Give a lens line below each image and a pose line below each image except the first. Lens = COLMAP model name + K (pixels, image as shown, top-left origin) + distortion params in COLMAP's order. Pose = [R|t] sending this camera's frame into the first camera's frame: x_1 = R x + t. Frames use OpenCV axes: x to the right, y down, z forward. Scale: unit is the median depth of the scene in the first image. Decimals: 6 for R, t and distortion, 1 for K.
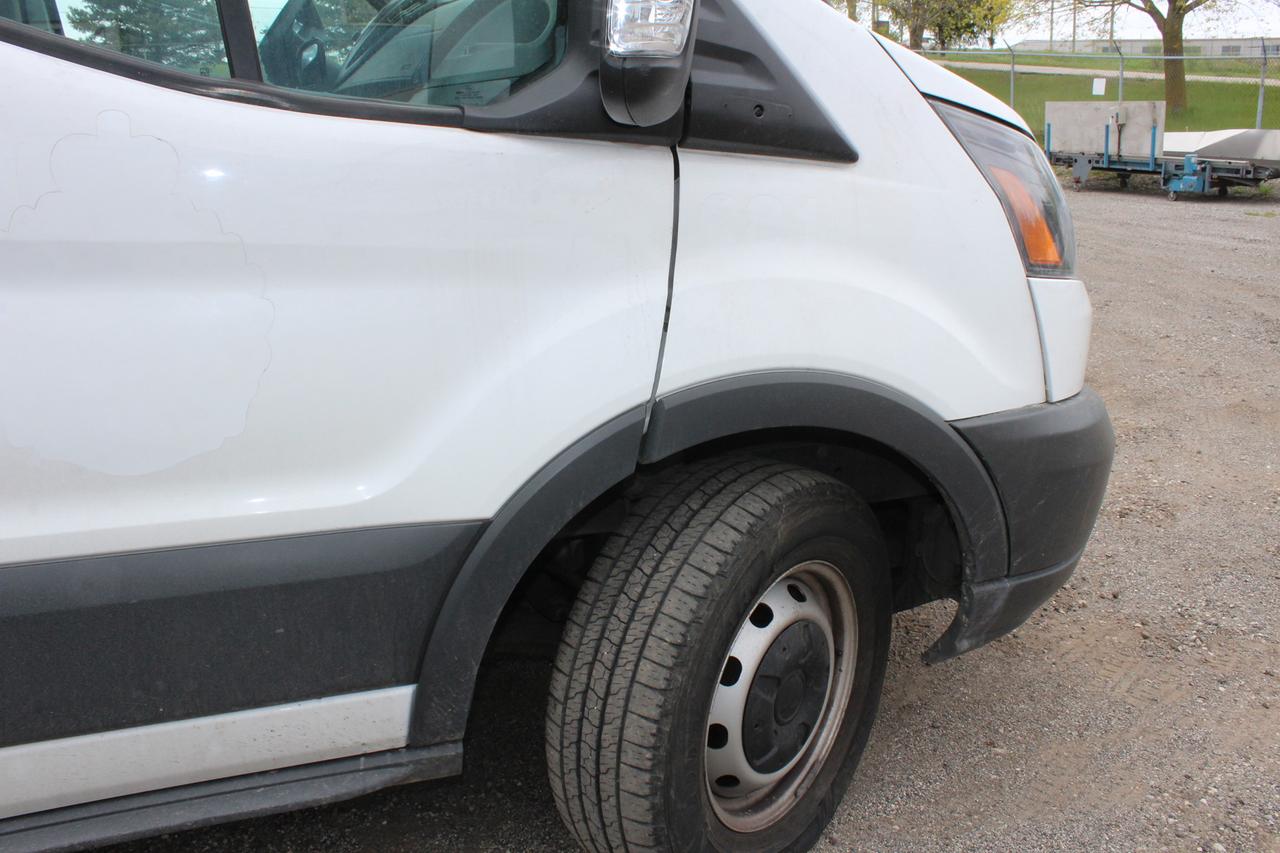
lens RADIAL K [[1033.0, 0, 645.0], [0, 1033.0, 414.4], [0, 0, 1]] dist [-0.162282, 0.124000]
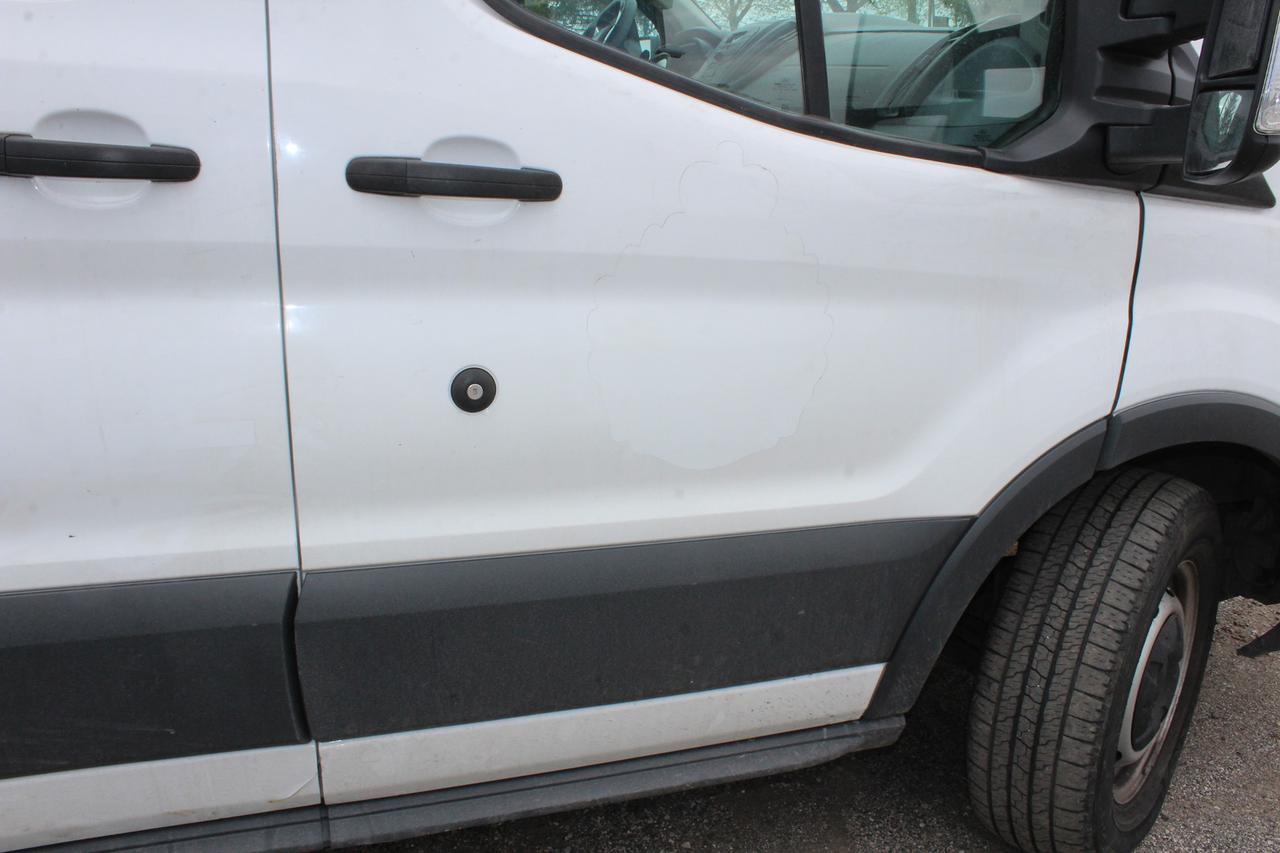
lens RADIAL K [[1033.0, 0, 645.0], [0, 1033.0, 414.4], [0, 0, 1]] dist [-0.162282, 0.124000]
pose [[0.998611, 0.035449, -0.038975, -0.446525], [-0.035025, 0.999320, 0.011516, -0.008942], [0.039357, -0.010135, 0.999174, -0.116501]]
